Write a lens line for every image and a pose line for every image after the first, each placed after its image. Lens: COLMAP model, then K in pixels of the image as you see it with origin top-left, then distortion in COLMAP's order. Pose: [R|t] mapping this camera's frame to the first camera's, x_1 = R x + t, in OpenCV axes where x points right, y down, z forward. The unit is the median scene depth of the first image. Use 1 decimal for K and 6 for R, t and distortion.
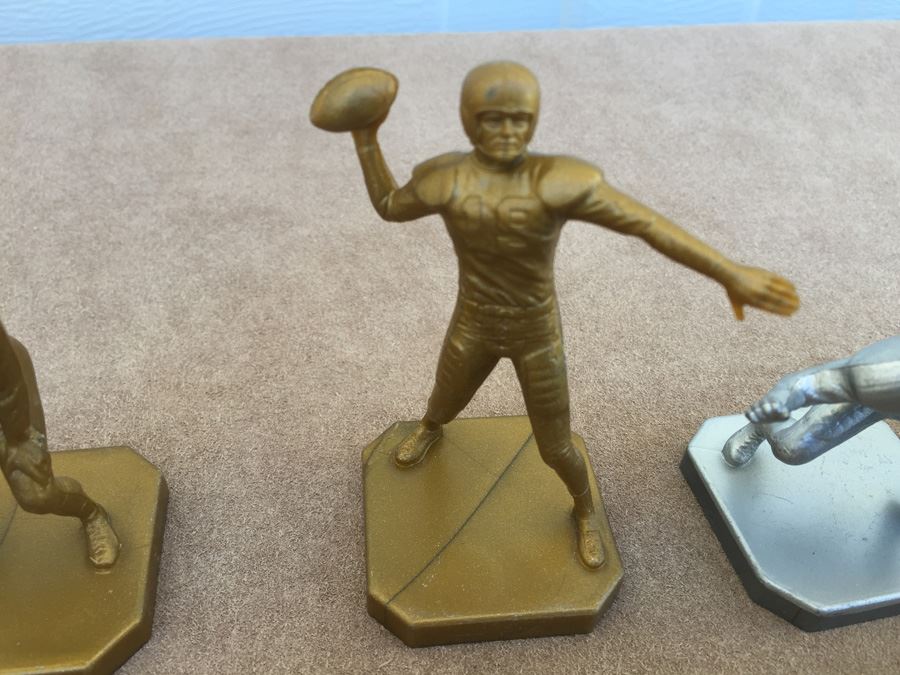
lens RADIAL K [[829.4, 0, 437.1], [0, 829.4, 340.3], [0, 0, 1]] dist [0.101906, -0.177715]
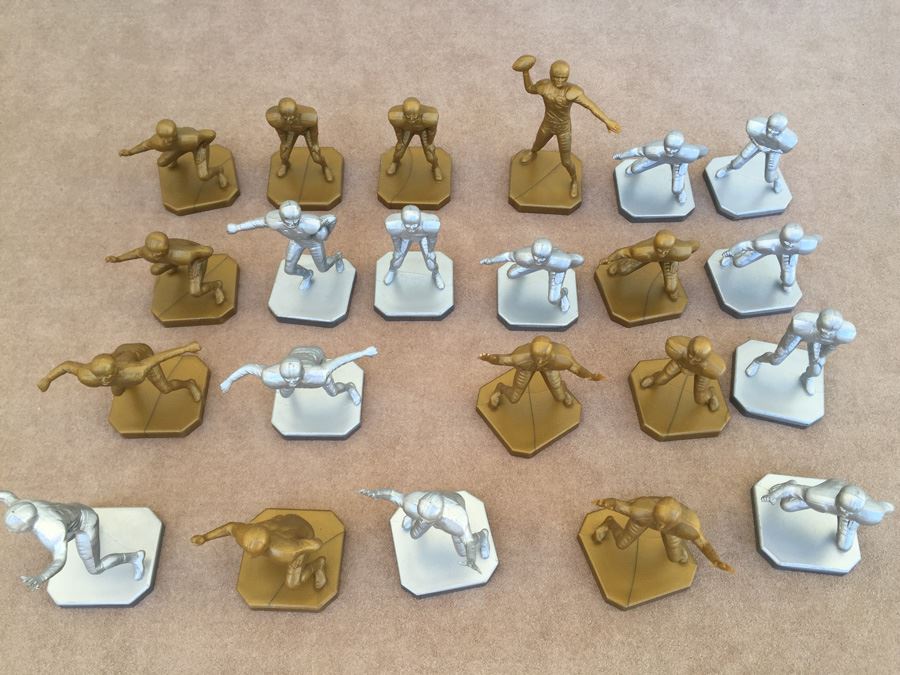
lens RADIAL K [[829.4, 0, 437.1], [0, 829.4, 340.3], [0, 0, 1]] dist [0.101906, -0.177715]
pose [[0.983981, 0.138924, -0.111723, 0.086635], [-0.095599, 0.940151, 0.327073, -0.228847], [0.150475, -0.311153, 0.938372, -2.278204]]
